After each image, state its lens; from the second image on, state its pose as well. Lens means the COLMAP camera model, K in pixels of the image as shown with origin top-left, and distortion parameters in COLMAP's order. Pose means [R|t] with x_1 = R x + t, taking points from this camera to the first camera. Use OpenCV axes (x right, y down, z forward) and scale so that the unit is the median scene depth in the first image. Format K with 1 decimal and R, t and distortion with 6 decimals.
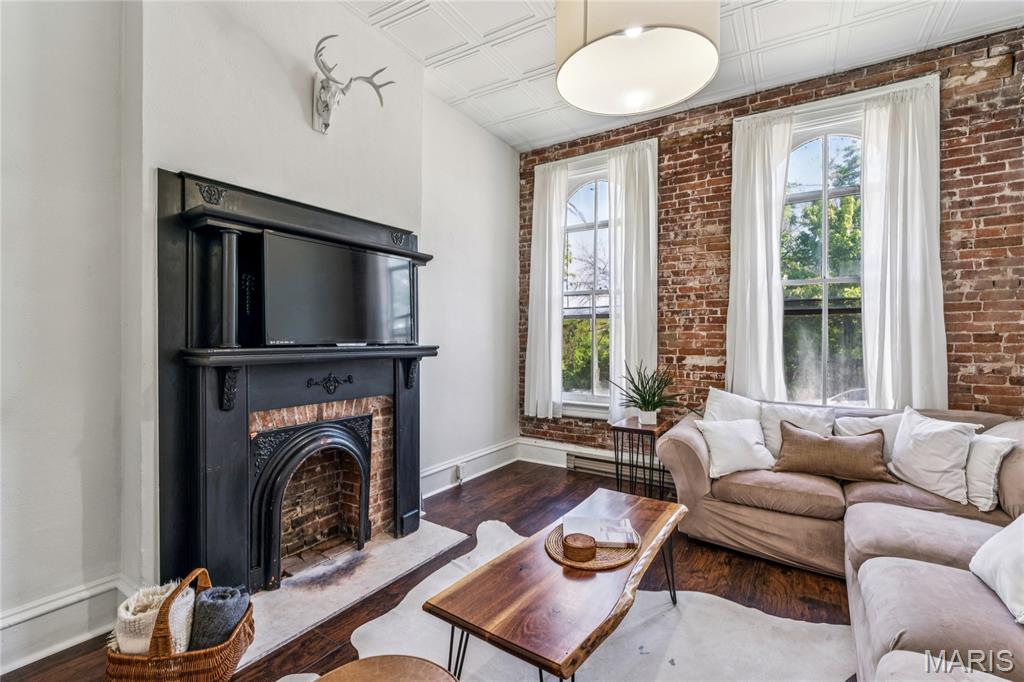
lens RADIAL K [[460.7, 0, 519.4], [0, 460.7, 338.3], [0, 0, 1]] dist [0.000034, -0.000619]
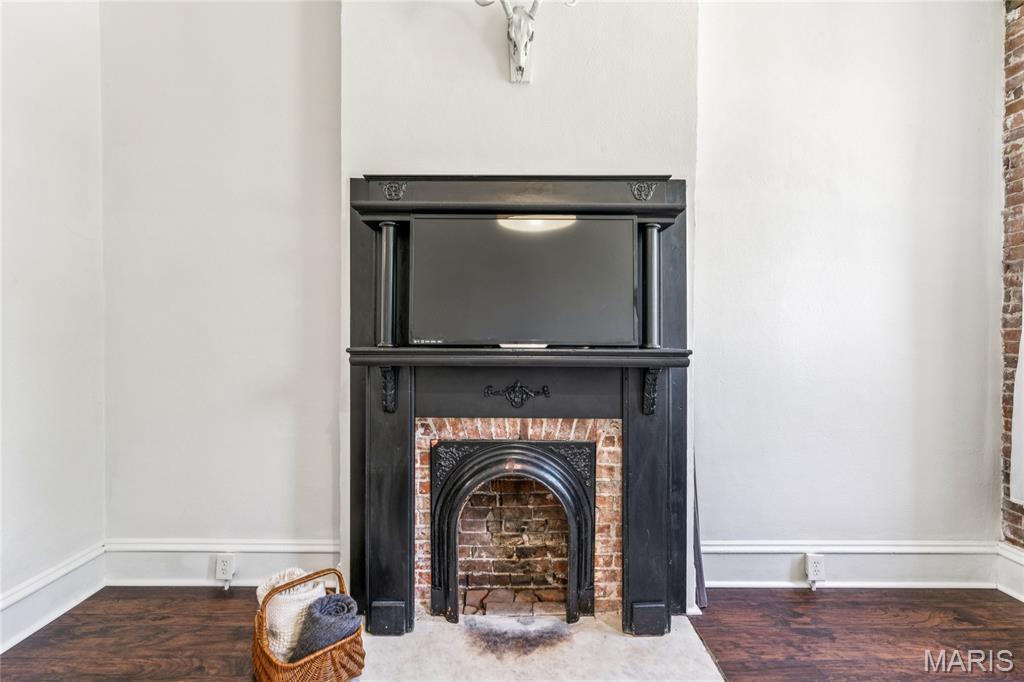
lens RADIAL K [[460.7, 0, 510.8], [0, 460.7, 336.3], [0, 0, 1]] dist [0.000034, -0.000619]
pose [[0.535646, 0.000563, -0.844442, 0.226891], [-0.003469, 0.999993, -0.001534, -0.000385], [0.844435, 0.003751, 0.535644, 0.515644]]
